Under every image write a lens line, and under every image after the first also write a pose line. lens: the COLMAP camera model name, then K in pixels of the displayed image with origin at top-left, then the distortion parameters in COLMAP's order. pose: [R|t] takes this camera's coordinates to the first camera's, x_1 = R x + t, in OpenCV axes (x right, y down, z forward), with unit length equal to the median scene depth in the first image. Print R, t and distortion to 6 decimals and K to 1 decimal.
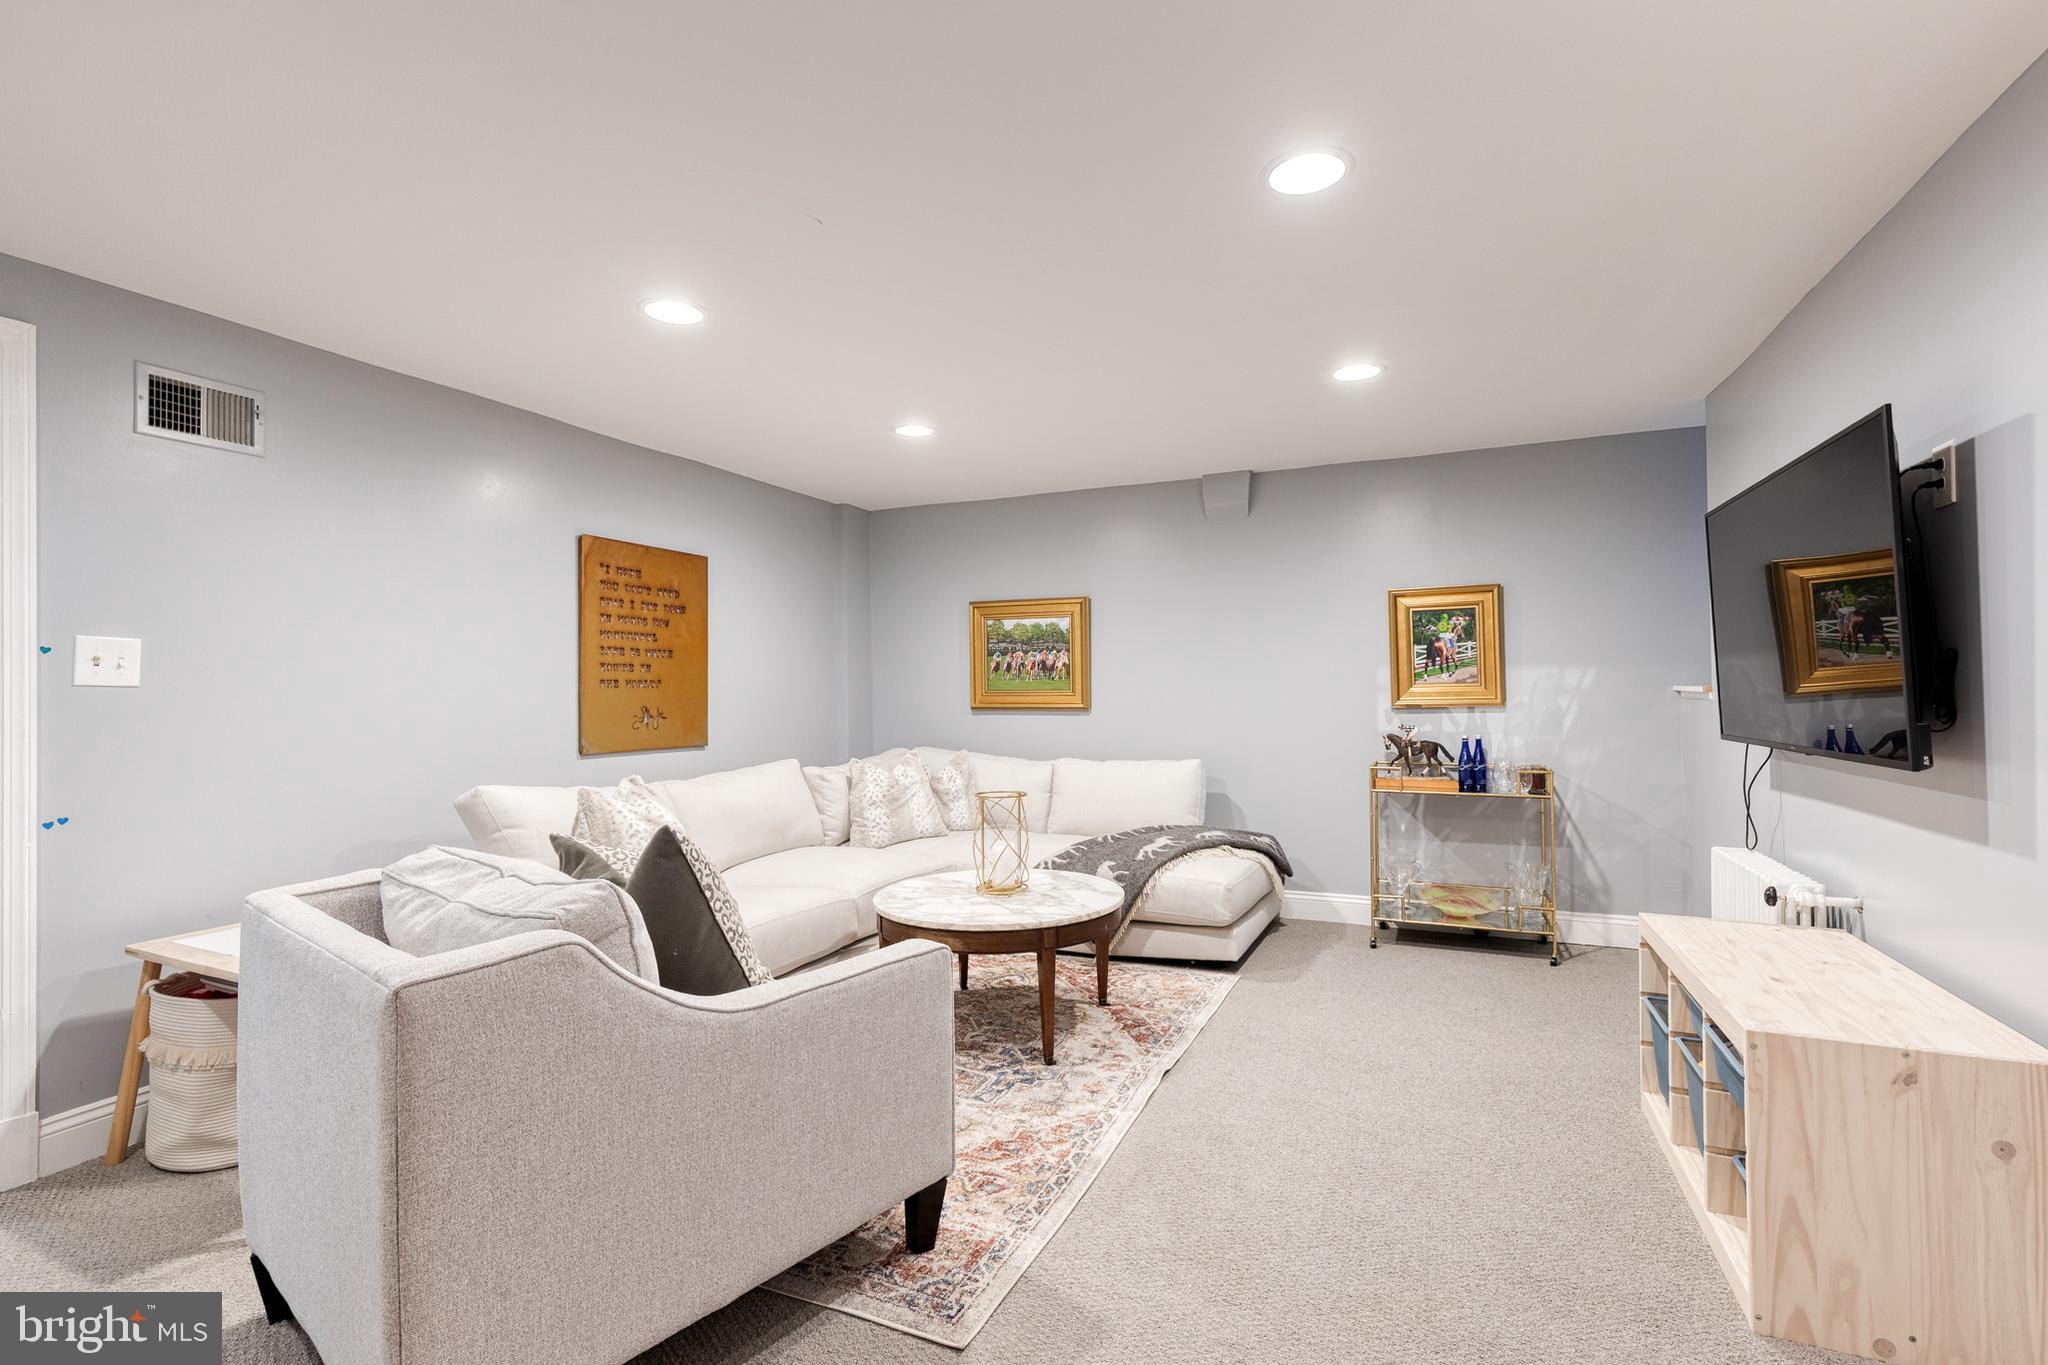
lens RADIAL K [[948.3, 0, 1000.9], [0, 948.3, 674.4], [0, 0, 1]] dist [0.009586, -0.000497]
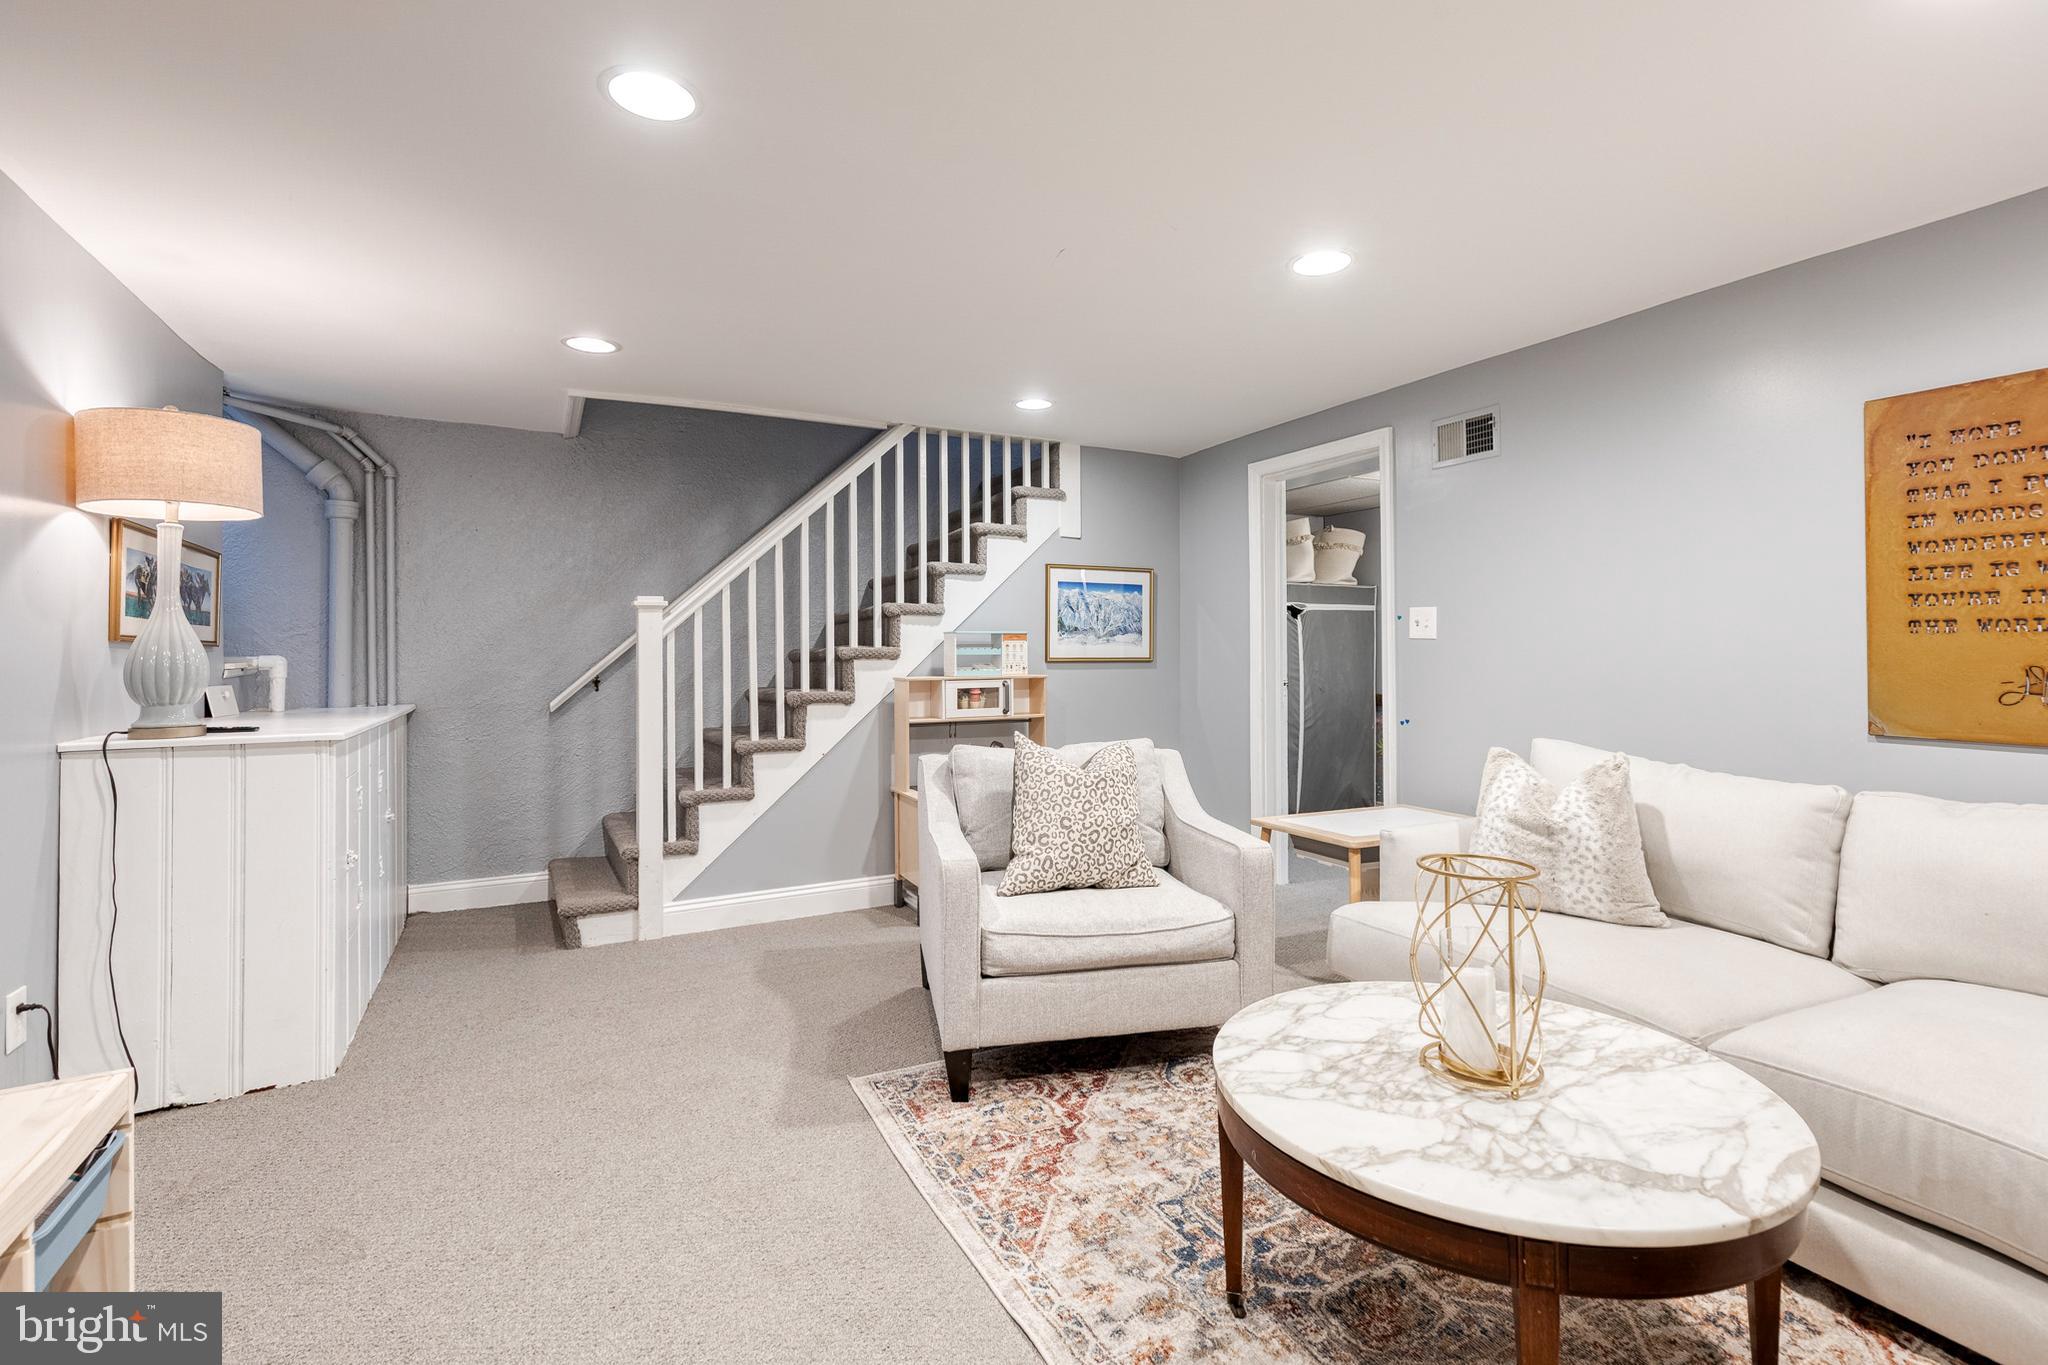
lens RADIAL K [[891.3, 0, 1041.3], [0, 891.3, 640.0], [0, 0, 1]] dist [0.008306, -0.000096]
pose [[-0.579079, 0.004270, -0.815261, 0.424161], [0.026707, 0.999549, -0.013735, 0.011976], [0.814834, -0.029727, -0.578931, 0.939484]]
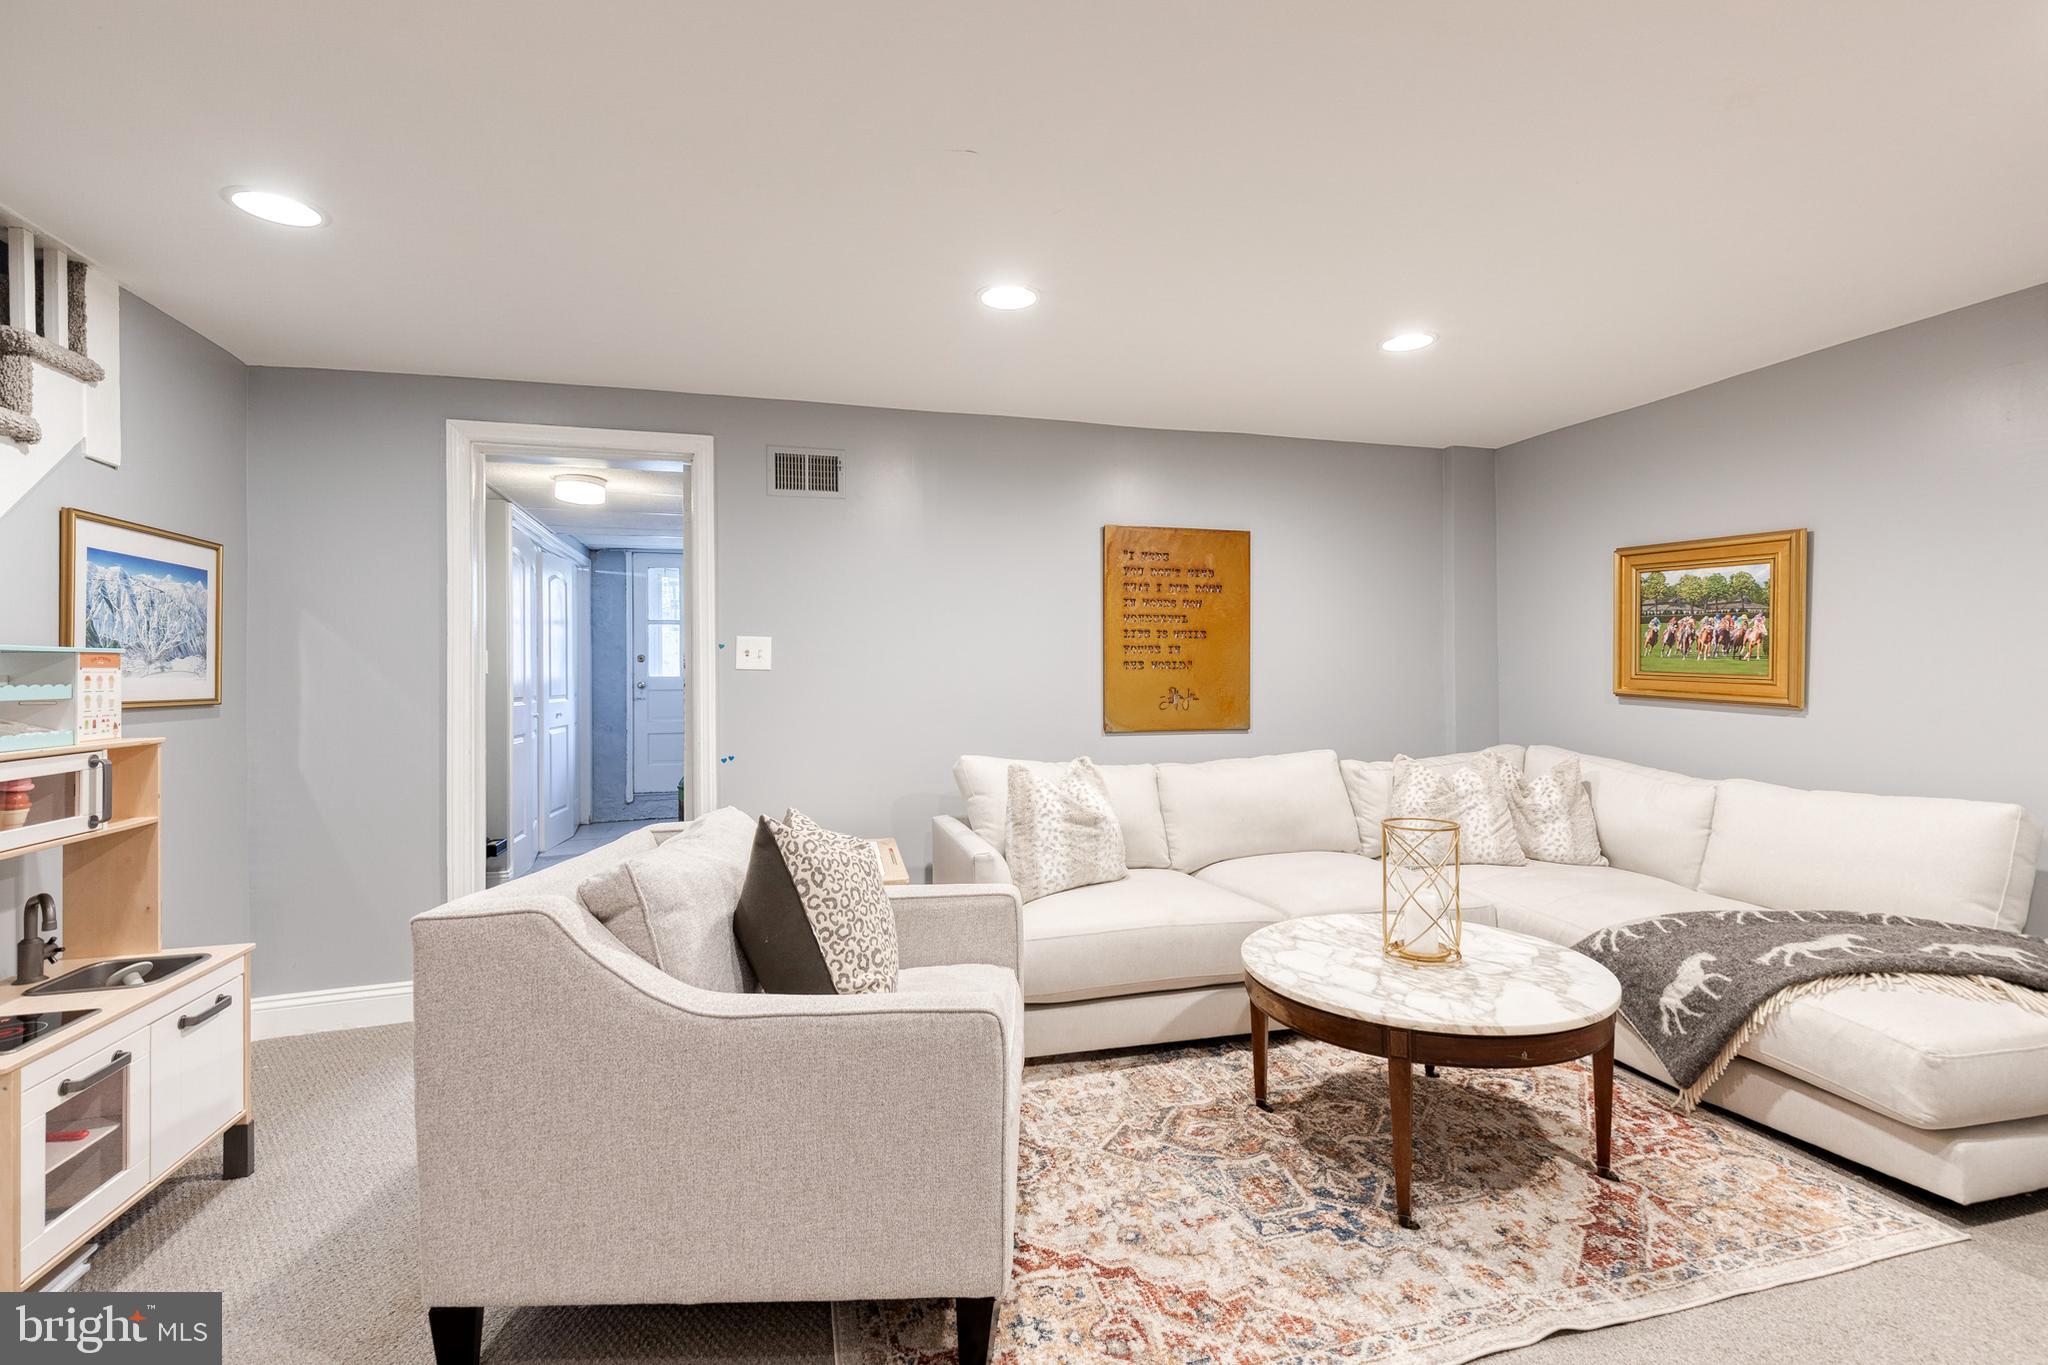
lens RADIAL K [[906.8, 0, 1020.5], [0, 906.8, 669.5], [0, 0, 1]] dist [0.010041, -0.001180]
pose [[0.651986, 0.006020, -0.758207, 0.281309], [0.013409, 0.999721, 0.019468, -0.007167], [0.758113, -0.022860, 0.651723, 0.280255]]
